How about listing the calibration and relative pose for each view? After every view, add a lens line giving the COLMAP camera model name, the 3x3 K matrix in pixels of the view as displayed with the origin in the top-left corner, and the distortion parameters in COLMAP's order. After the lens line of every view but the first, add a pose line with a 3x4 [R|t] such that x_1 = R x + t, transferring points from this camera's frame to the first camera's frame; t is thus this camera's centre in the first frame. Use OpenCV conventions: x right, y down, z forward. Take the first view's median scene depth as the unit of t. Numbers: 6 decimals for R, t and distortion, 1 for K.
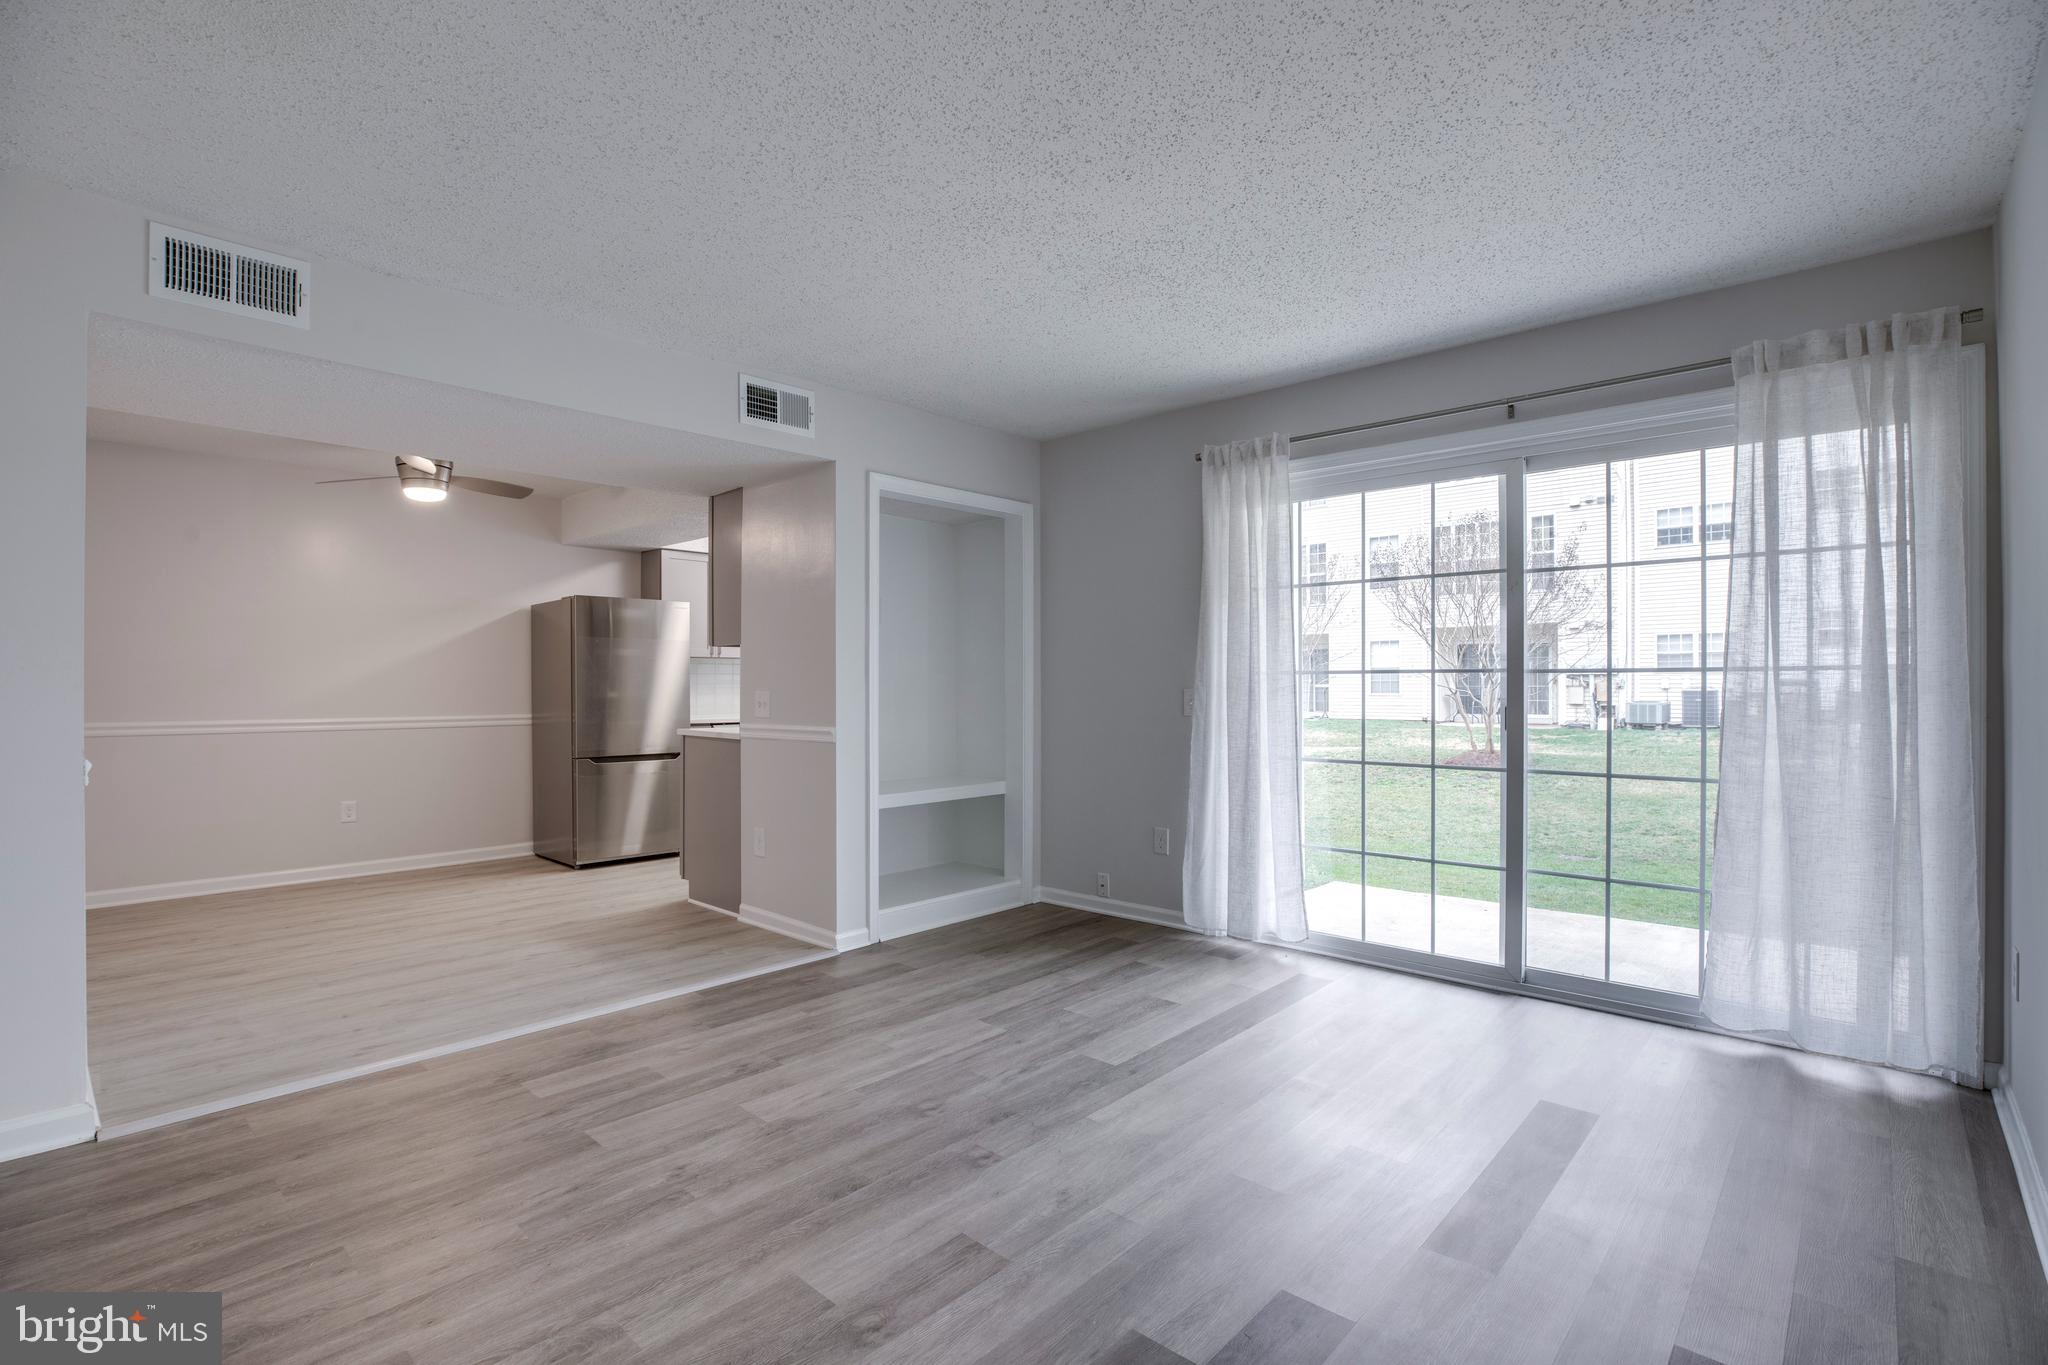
lens RADIAL K [[945.7, 0, 1014.0], [0, 945.7, 688.4], [0, 0, 1]] dist [-0.045662, 0.013097]
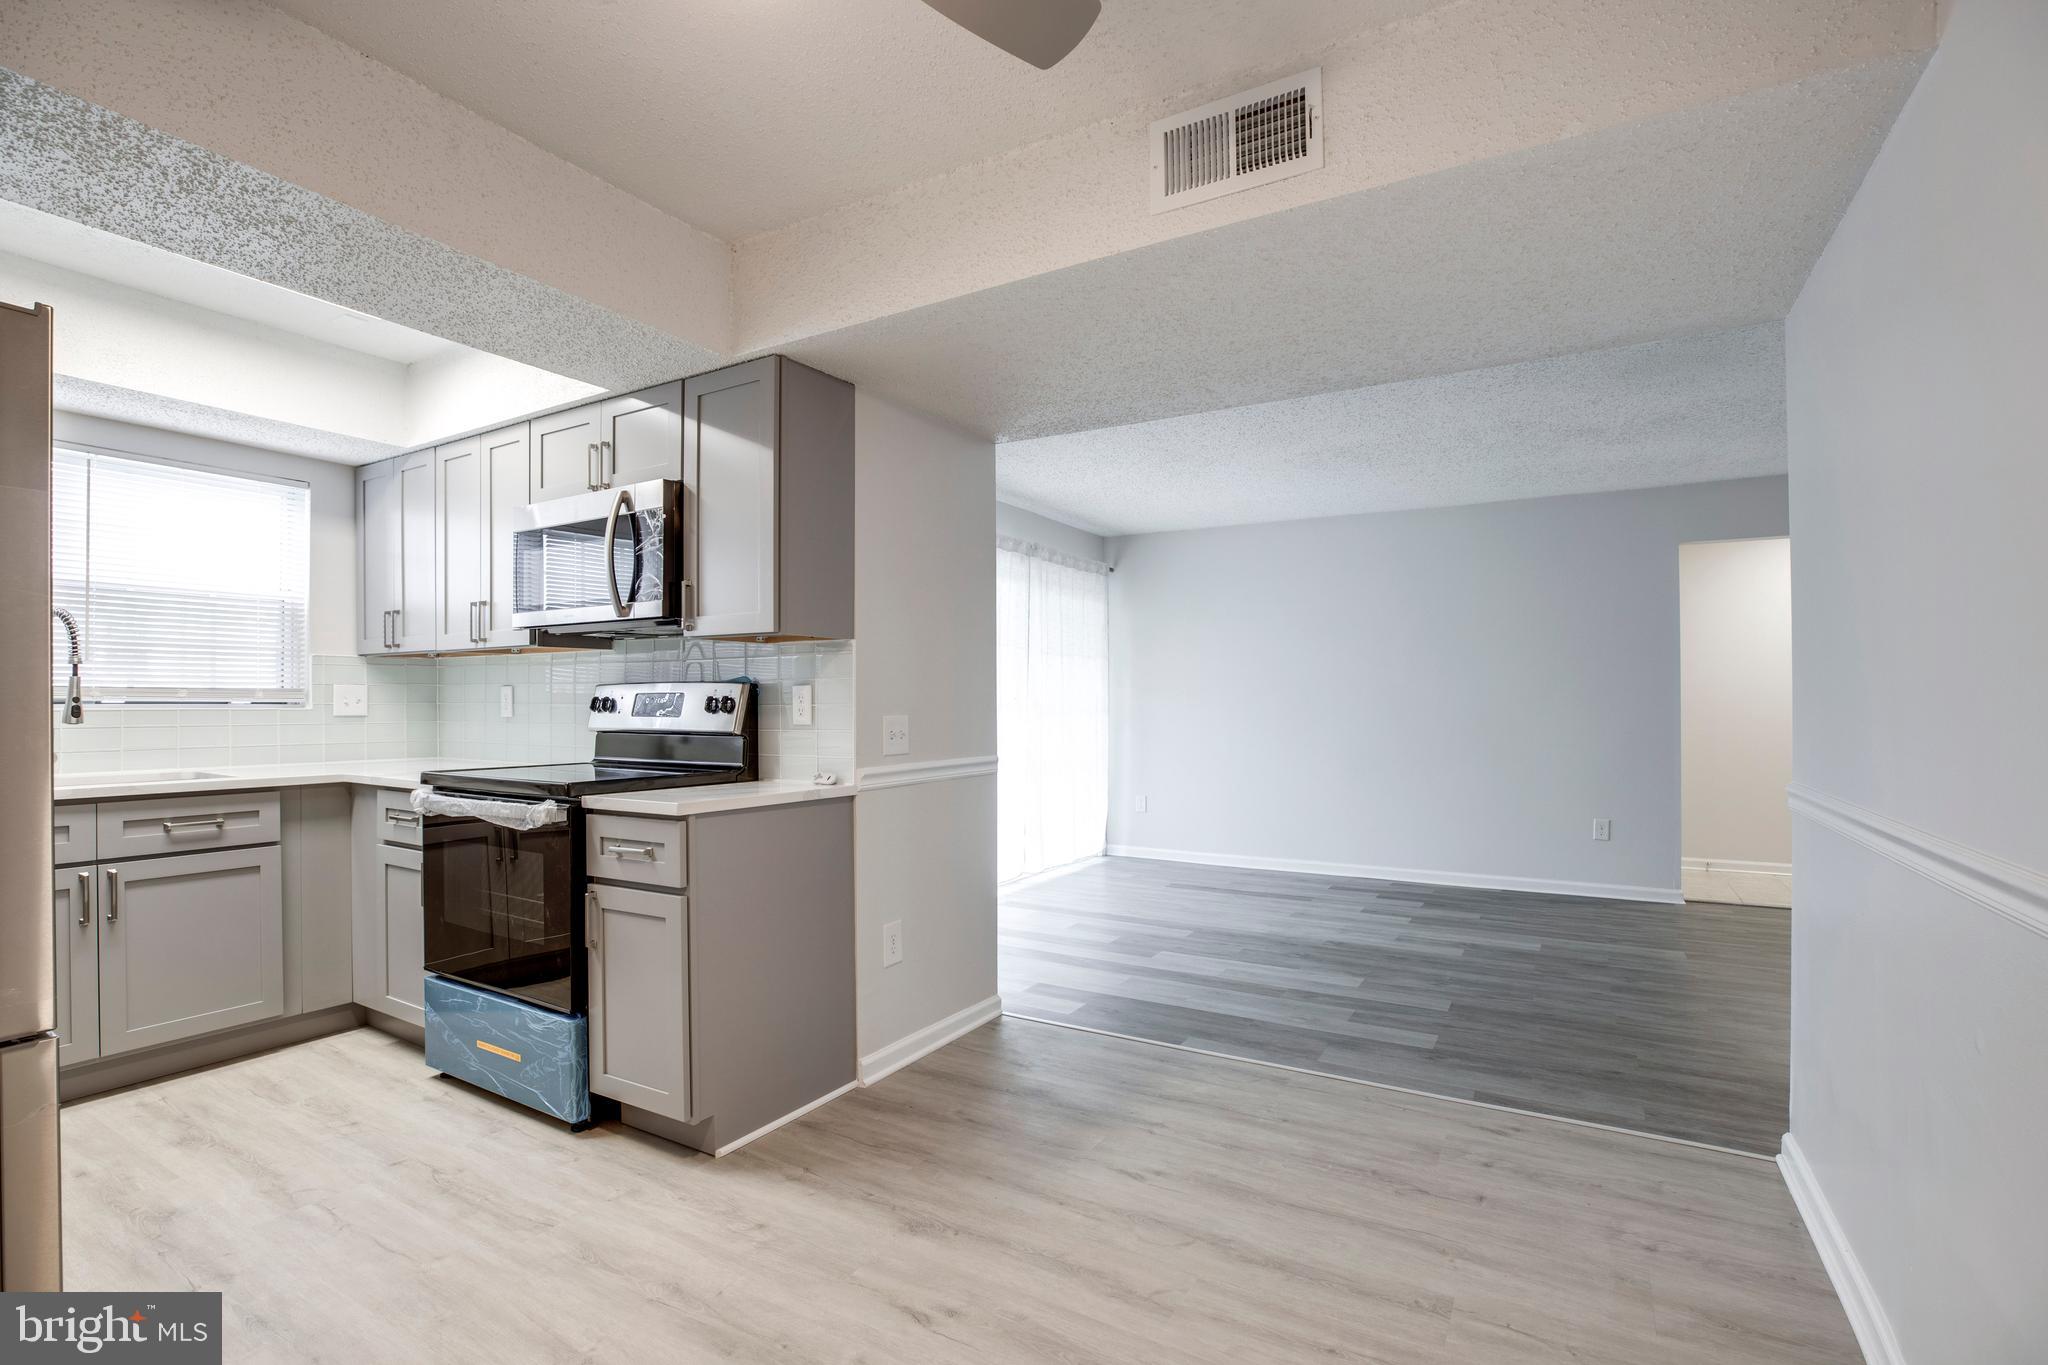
lens RADIAL K [[951.6, 0, 1025.7], [0, 951.6, 702.2], [0, 0, 1]] dist [-0.055321, 0.019258]
pose [[-0.215497, 0.002879, 0.976500, -1.190278], [0.003627, 0.999991, -0.002147, -0.005478], [-0.976498, 0.003079, -0.215505, 1.328411]]
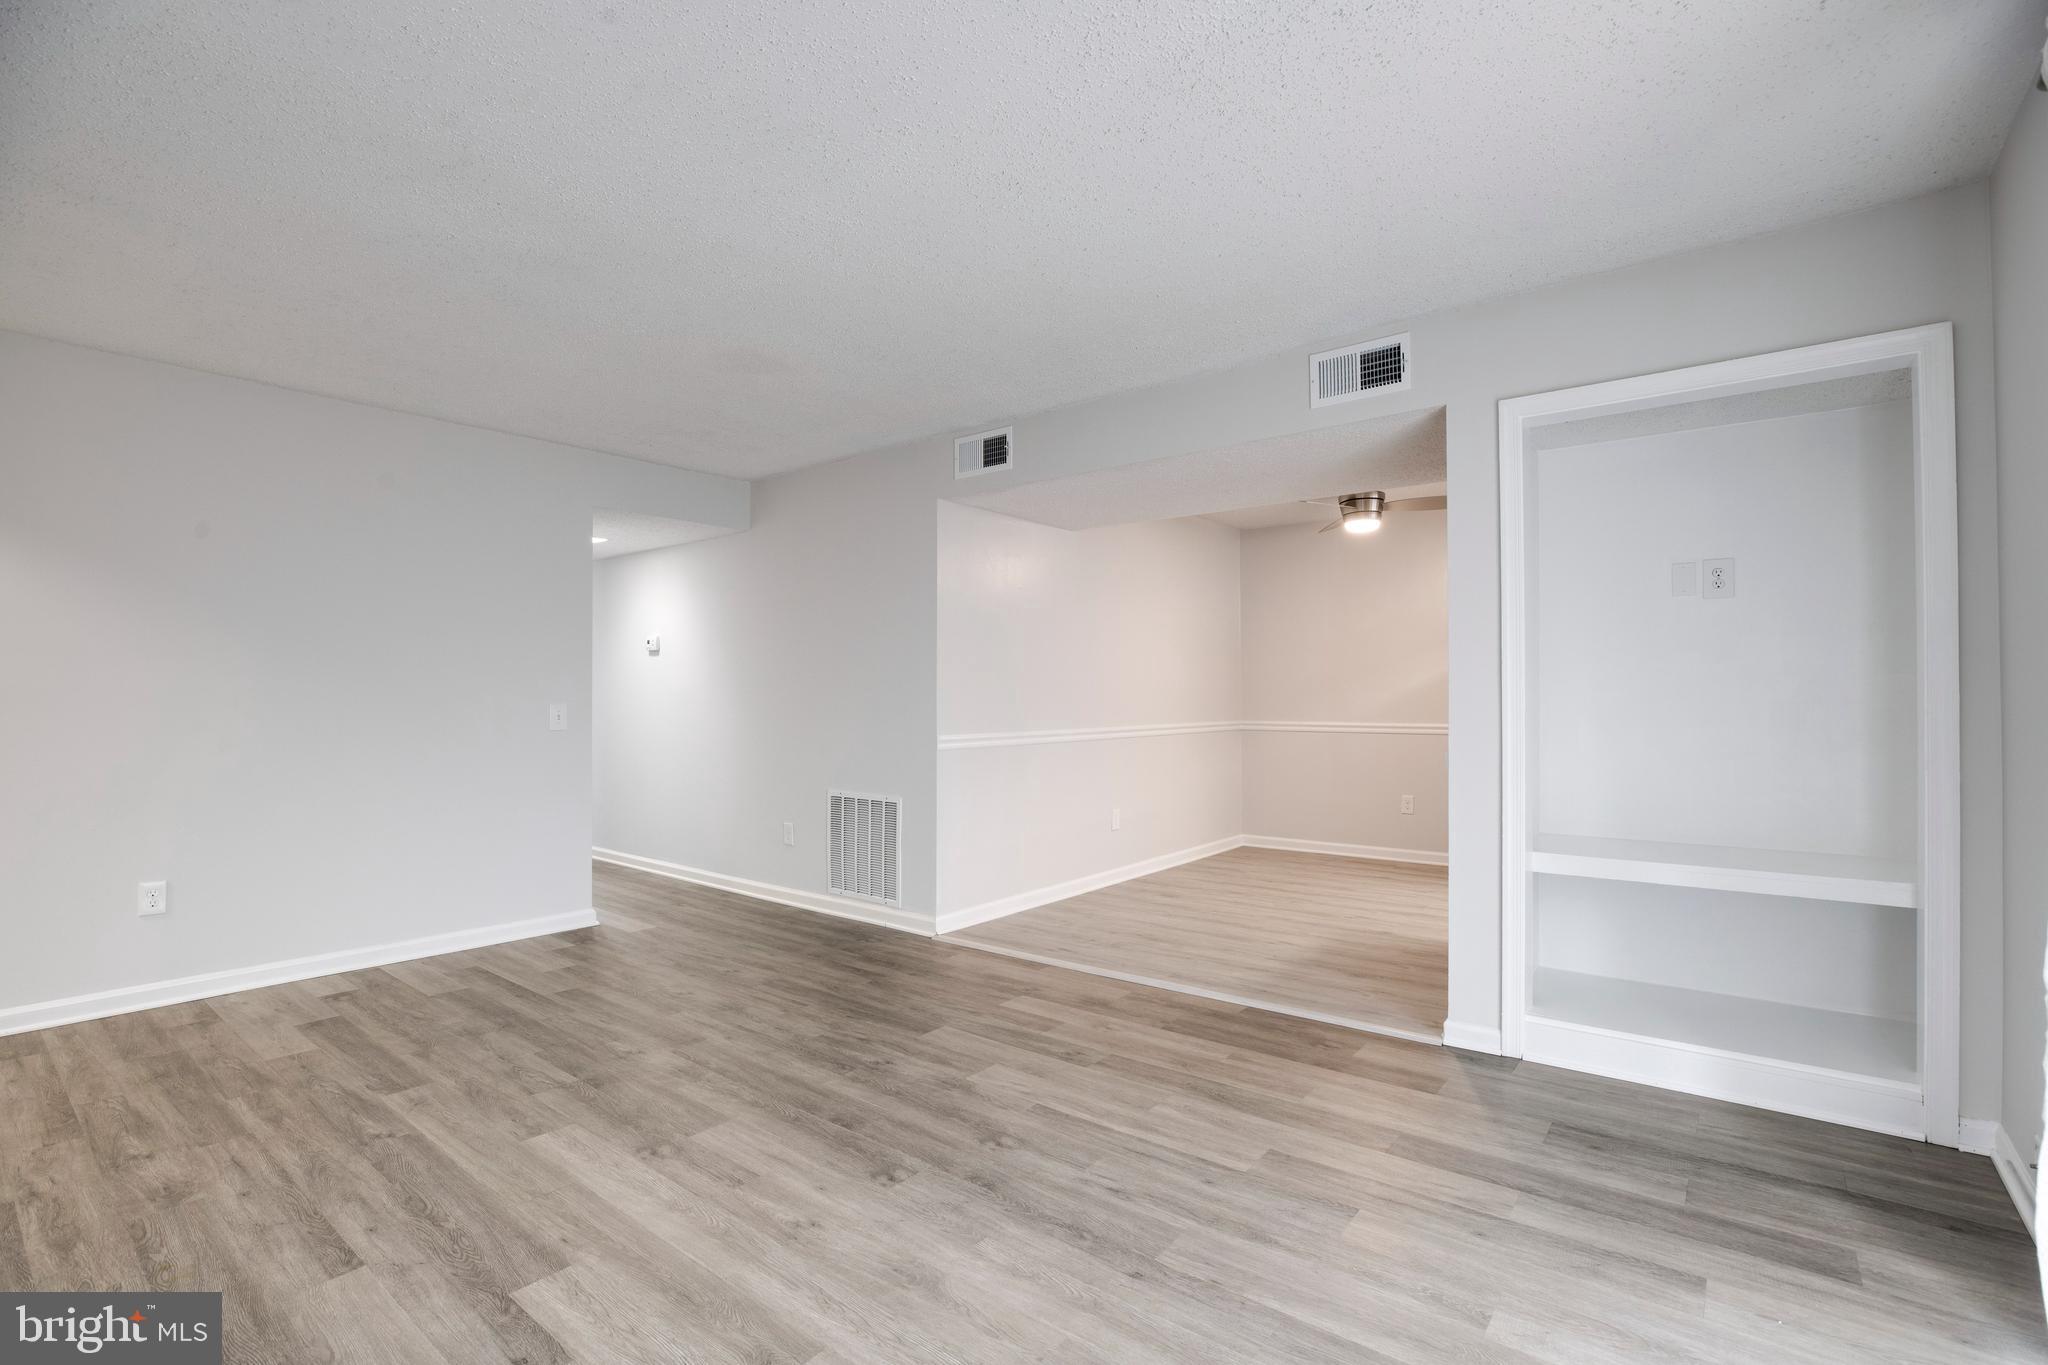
lens RADIAL K [[931.6, 0, 1030.1], [0, 931.6, 687.8], [0, 0, 1]] dist [-0.044127, 0.011806]
pose [[0.082265, -0.009183, -0.996568, 0.610017], [-0.001048, 0.999956, -0.009301, -0.003374], [0.996610, 0.001809, 0.082252, 0.684286]]
